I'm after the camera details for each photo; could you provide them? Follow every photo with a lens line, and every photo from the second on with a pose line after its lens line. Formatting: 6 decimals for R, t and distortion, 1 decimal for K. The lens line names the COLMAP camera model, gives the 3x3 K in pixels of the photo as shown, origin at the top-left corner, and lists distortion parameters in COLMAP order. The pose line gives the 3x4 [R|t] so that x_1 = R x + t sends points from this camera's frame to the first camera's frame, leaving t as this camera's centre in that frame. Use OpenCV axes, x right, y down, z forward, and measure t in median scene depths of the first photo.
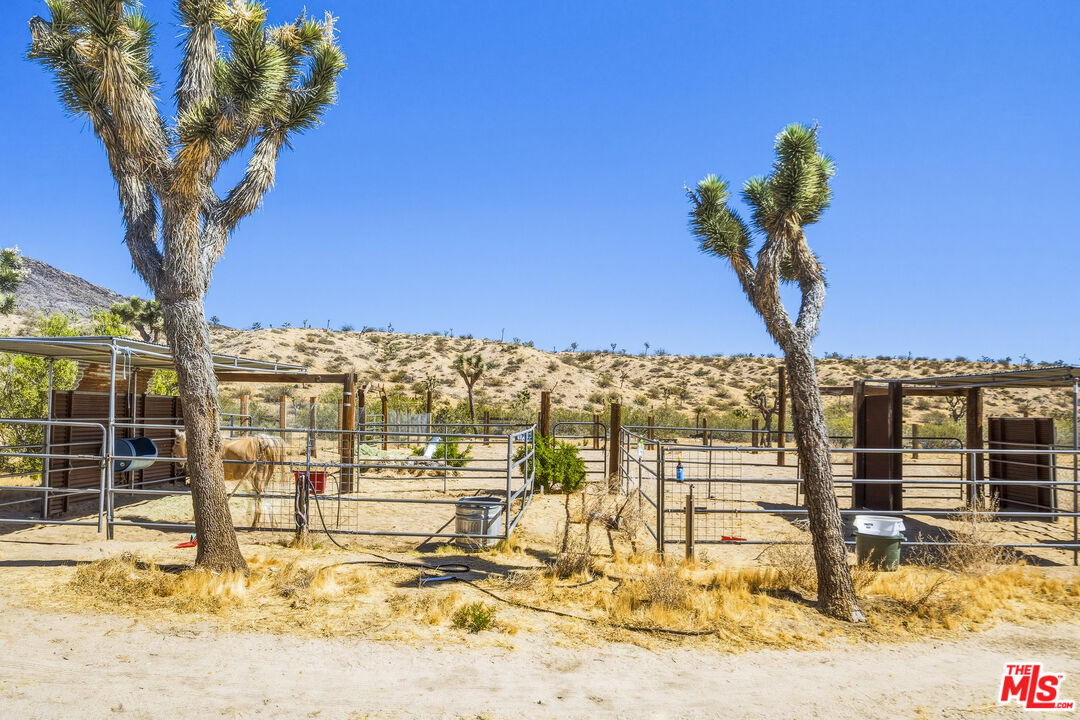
lens RADIAL K [[837.1, 0, 540.8], [0, 837.1, 382.6], [0, 0, 1]] dist [0.007060, 0.003469]
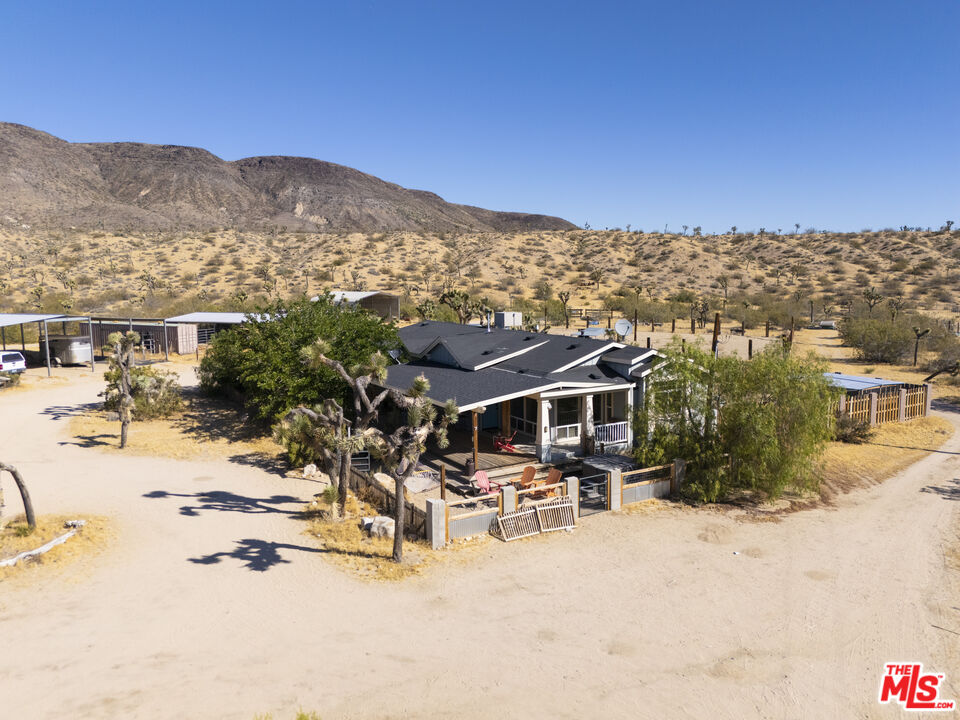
lens RADIAL K [[708.6, 0, 477.8], [0, 708.6, 359.4], [0, 0, 1]] dist [0.082998, -0.083582]
pose [[0.933593, 0.026179, -0.357378, 0.108930], [0.030888, 0.987737, 0.153044, -0.041678], [0.357002, -0.153920, 0.921335, -0.266942]]
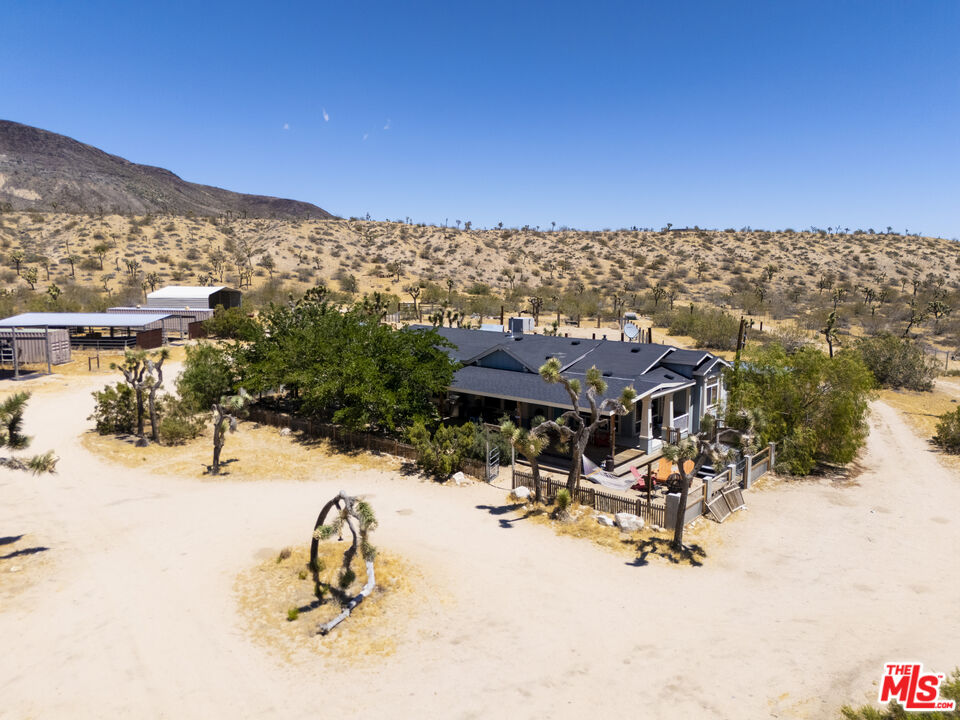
lens RADIAL K [[708.6, 0, 477.8], [0, 708.6, 359.4], [0, 0, 1]] dist [0.082998, -0.083582]
pose [[0.999804, -0.002908, -0.019560, 0.037297], [0.006308, 0.984348, 0.176123, -0.049297], [0.018742, -0.176212, 0.984174, -0.291553]]
